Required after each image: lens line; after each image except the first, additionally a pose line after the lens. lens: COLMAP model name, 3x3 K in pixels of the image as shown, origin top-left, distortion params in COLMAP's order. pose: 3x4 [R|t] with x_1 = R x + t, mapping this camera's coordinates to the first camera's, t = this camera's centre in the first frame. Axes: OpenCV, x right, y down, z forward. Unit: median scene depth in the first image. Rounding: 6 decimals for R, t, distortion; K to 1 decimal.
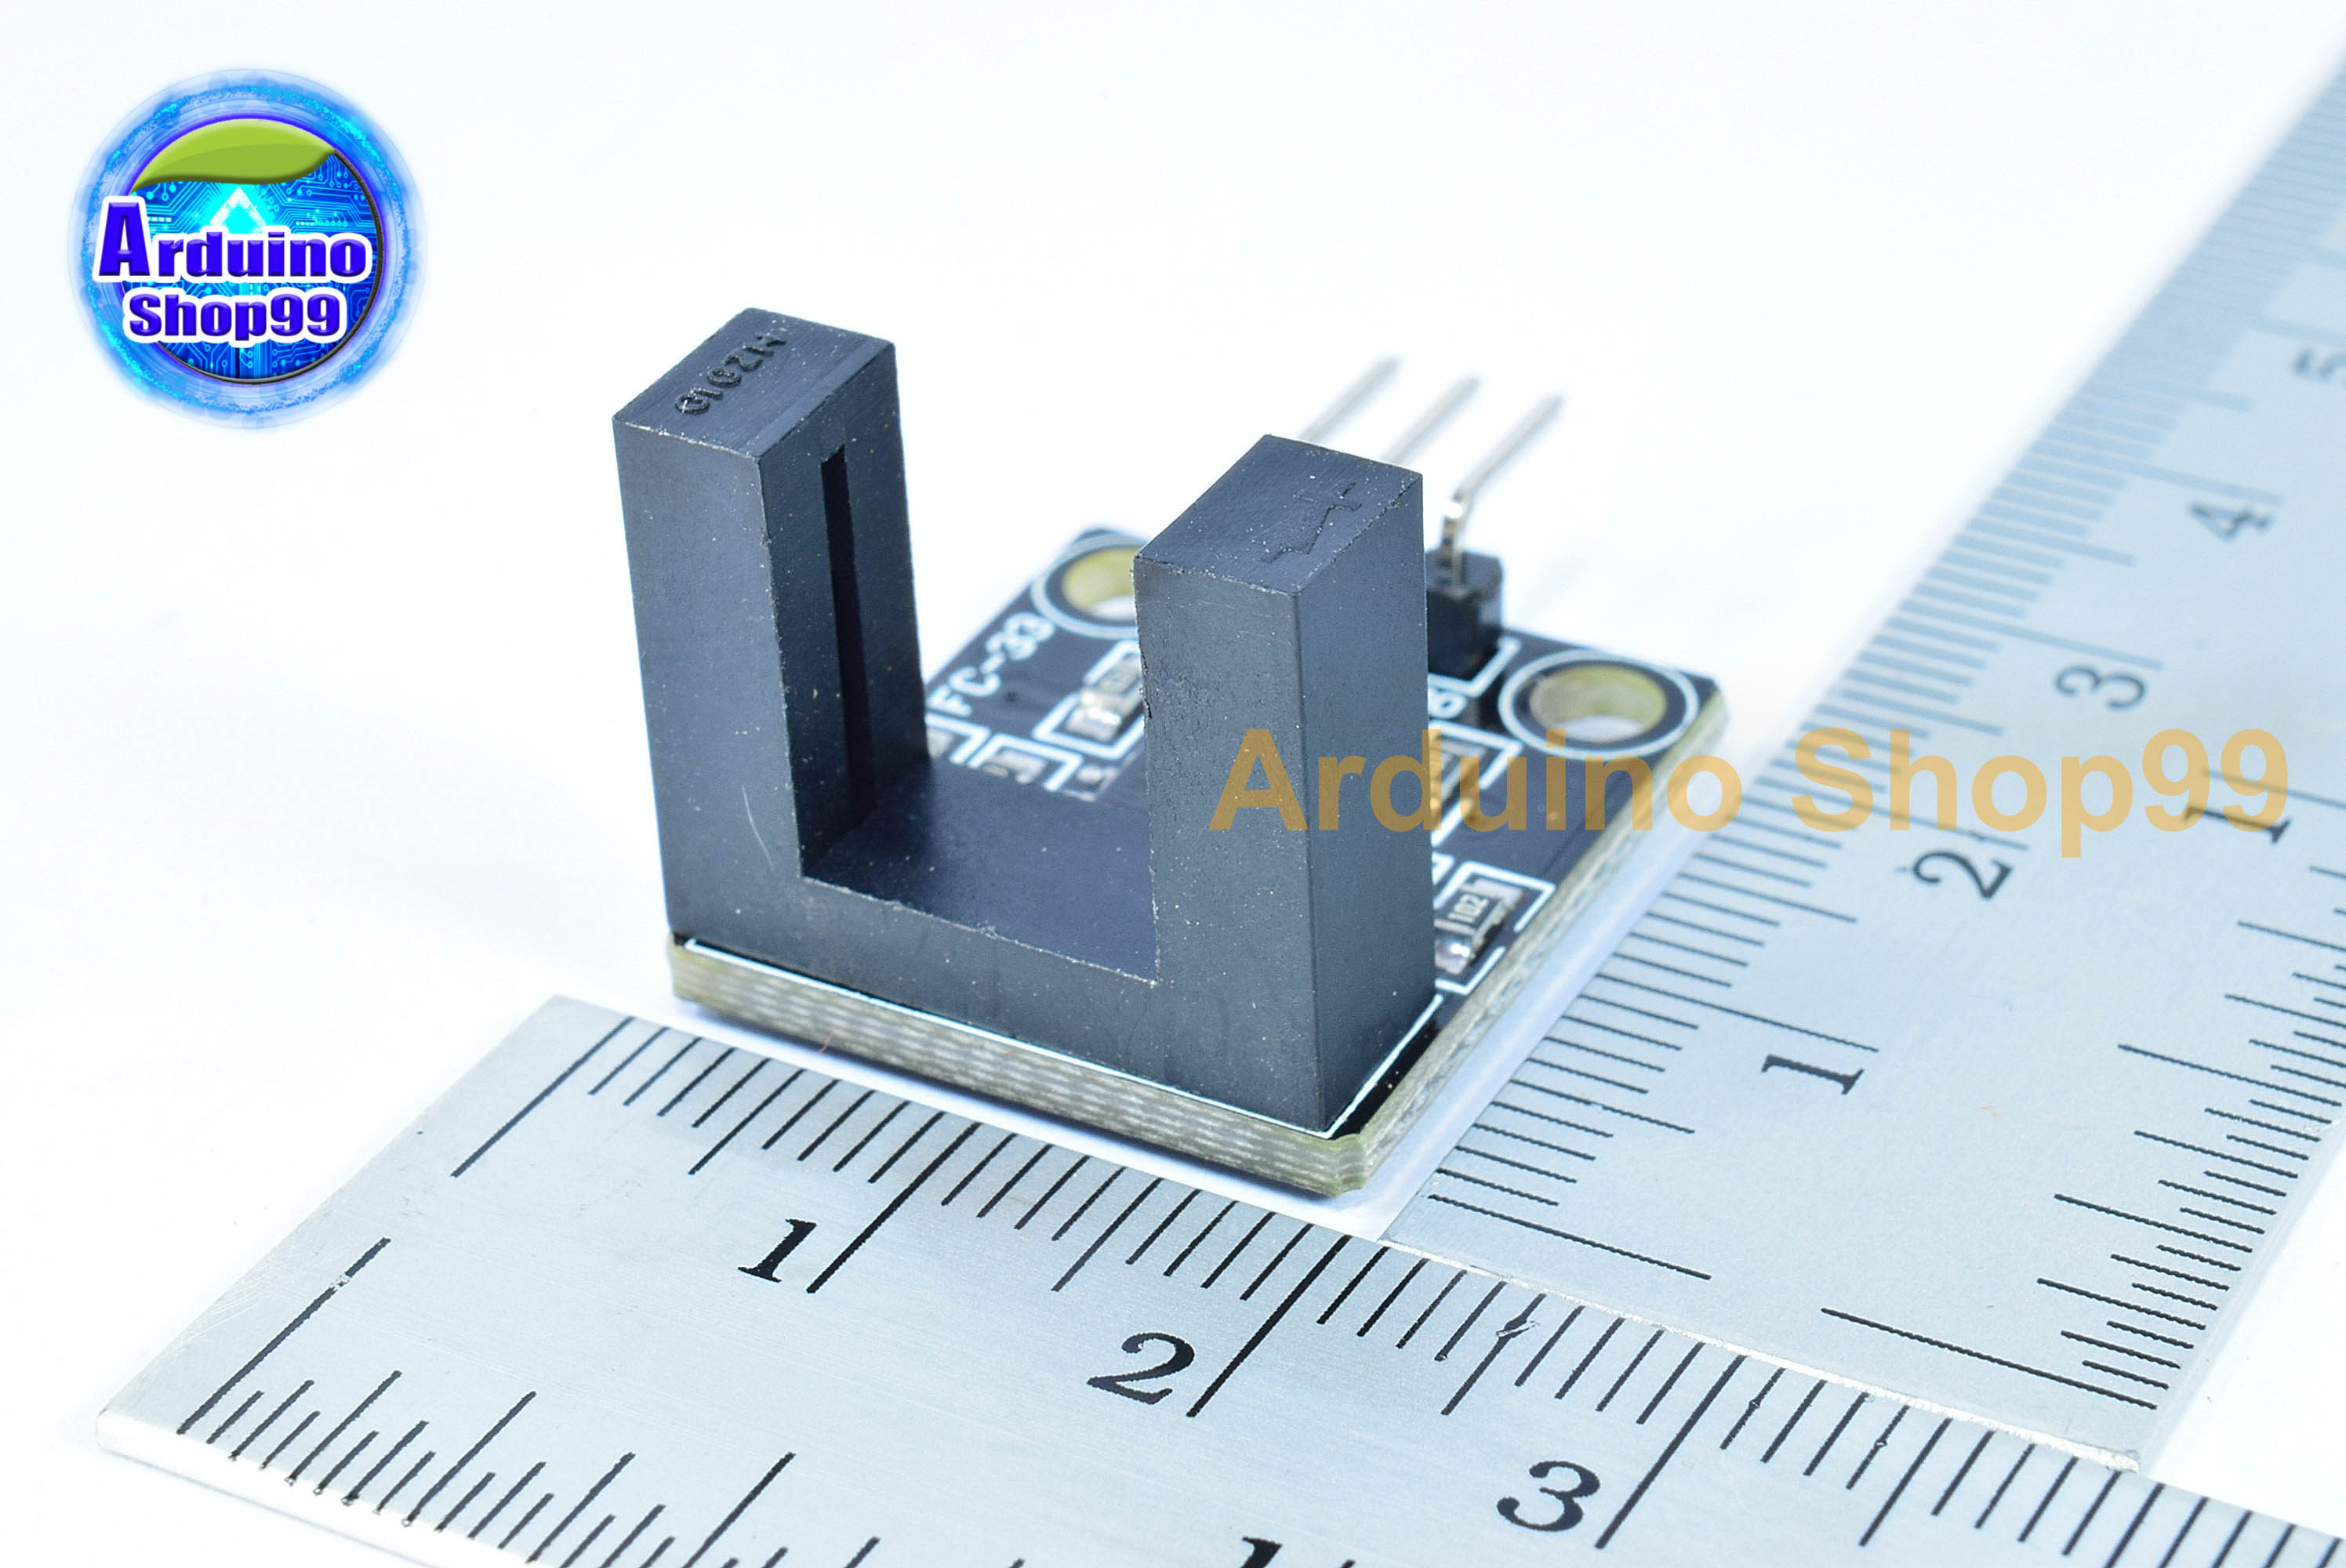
lens RADIAL K [[5426.0, 0, 1161.6], [0, 5426.0, 778.9], [0, 0, 1]] dist [0.119428, 0.000000]
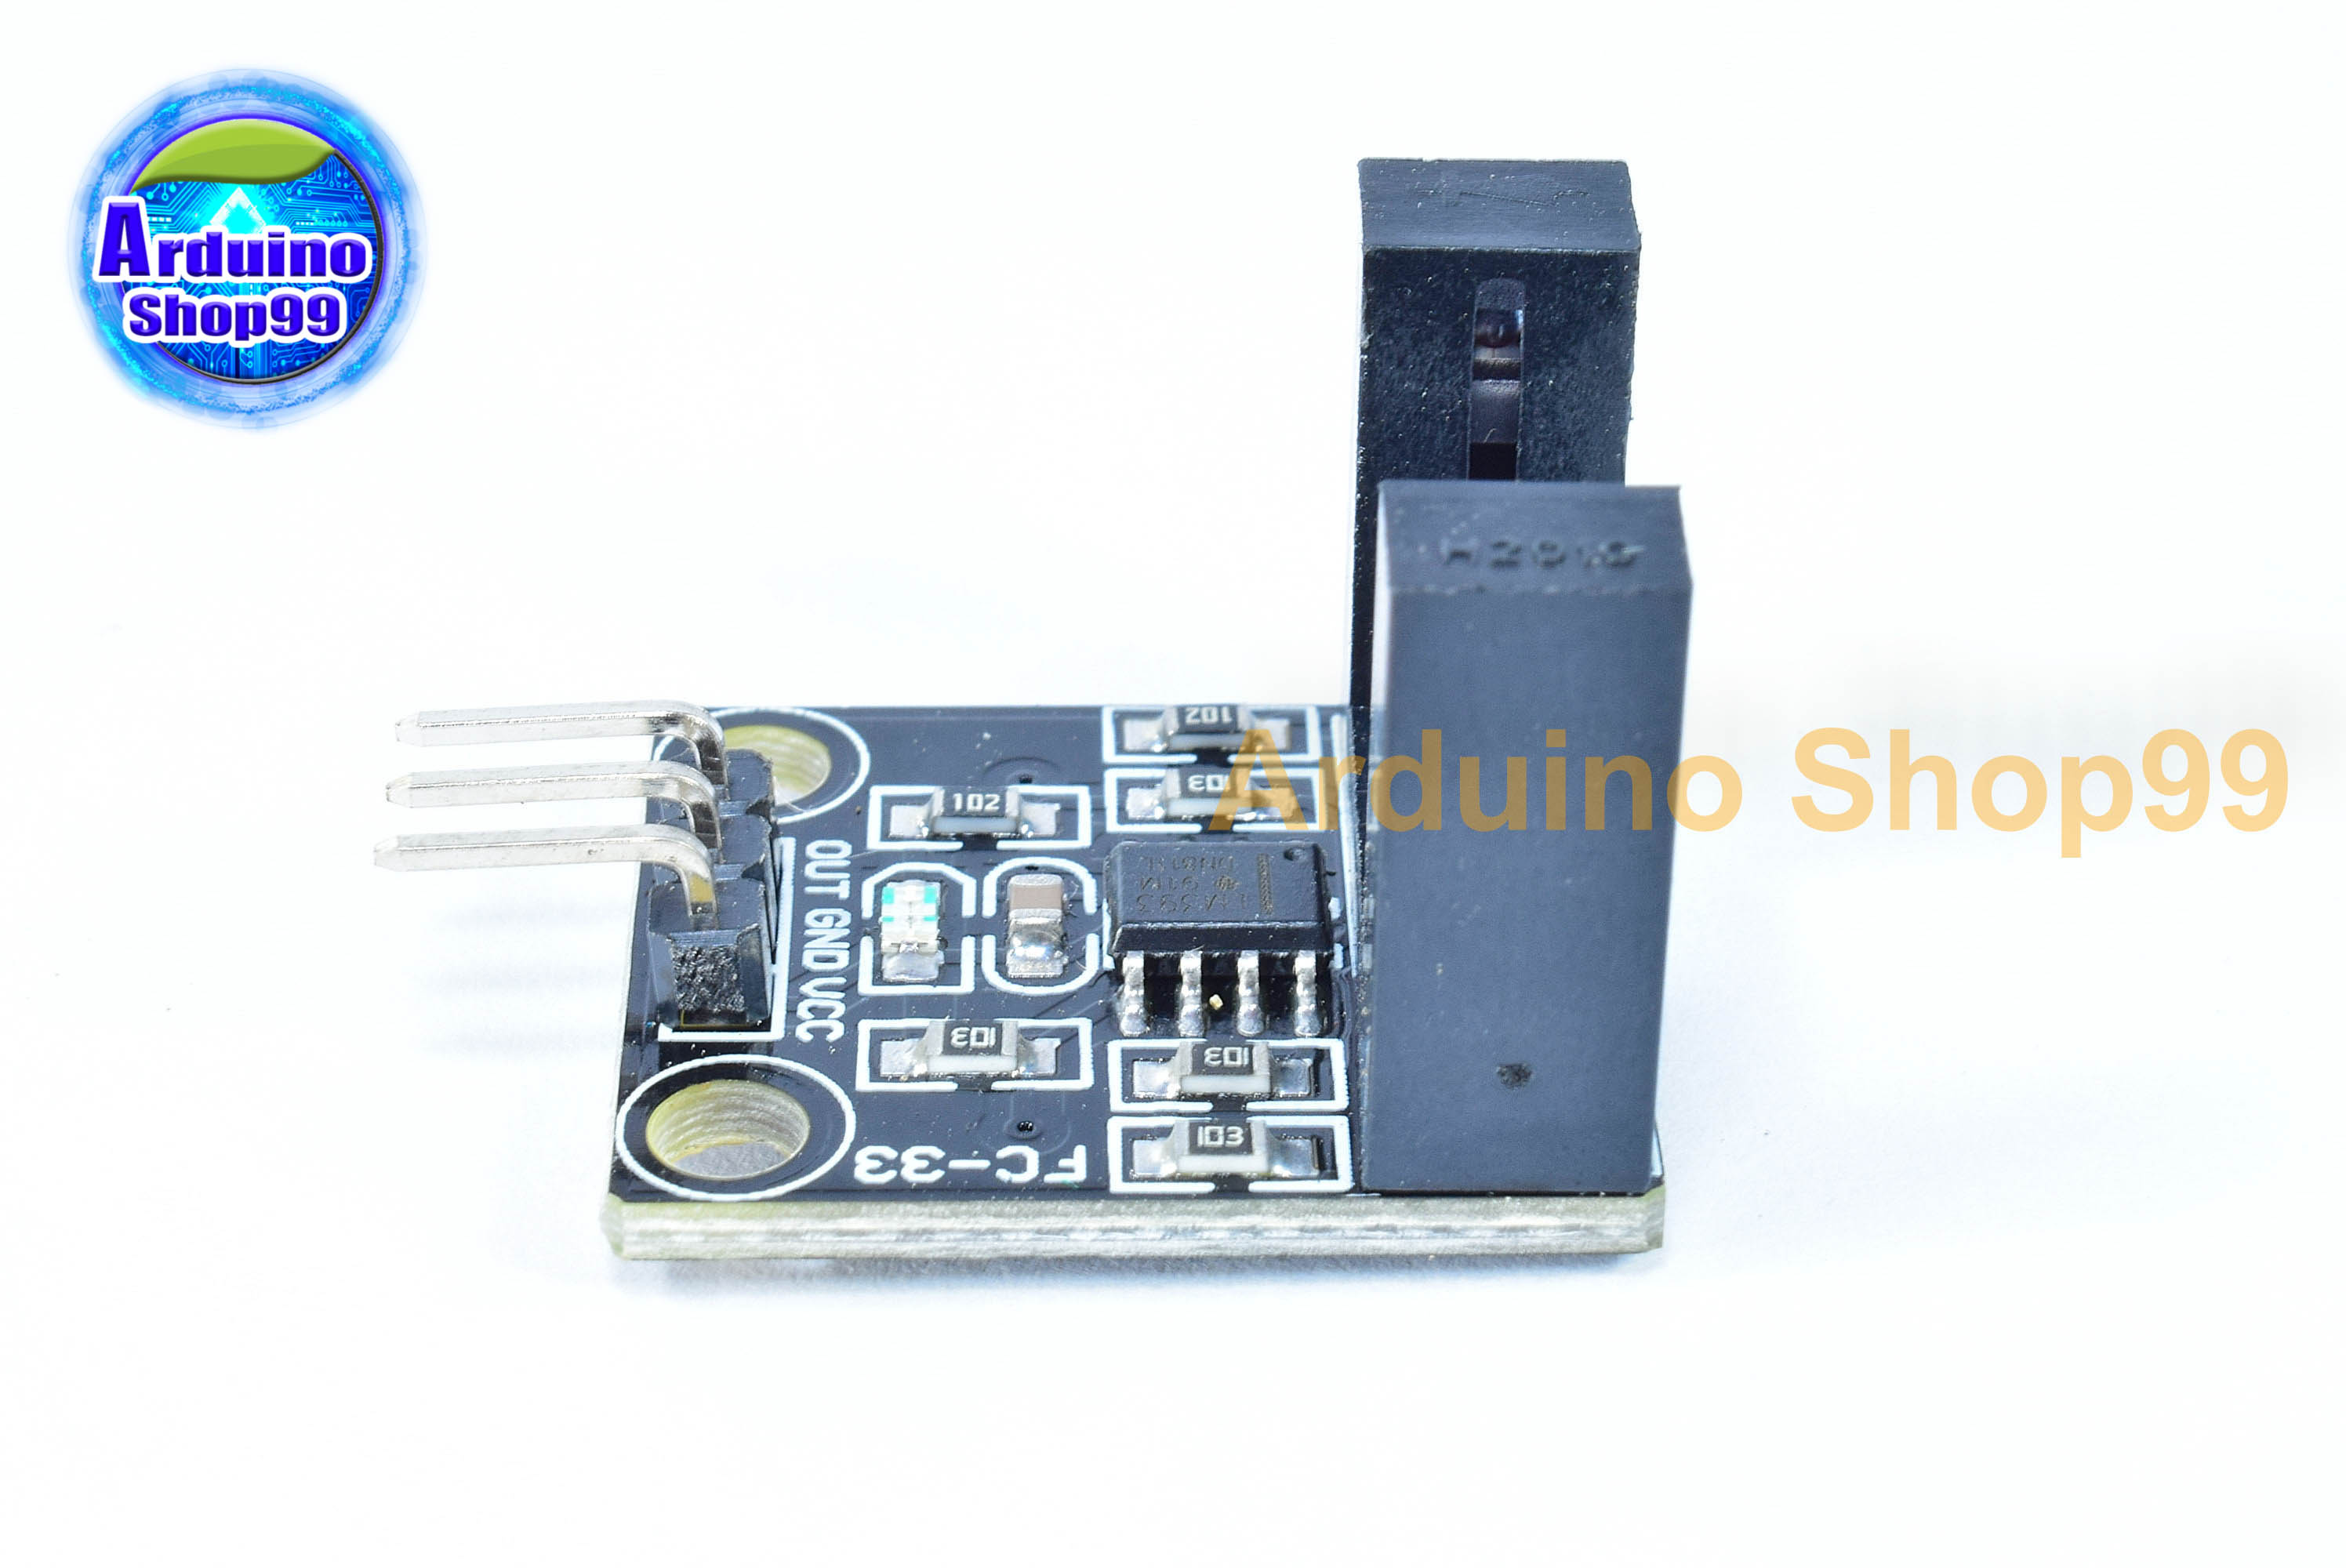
lens RADIAL K [[5720.4, 0, 1174.3], [0, 5720.4, 784.6], [0, 0, 1]] dist [0.006112, 0.000000]
pose [[-0.496671, -0.448478, 0.743092, -0.702788], [0.492610, 0.559242, 0.666771, -0.651009], [-0.714600, 0.697221, -0.056834, 1.085364]]
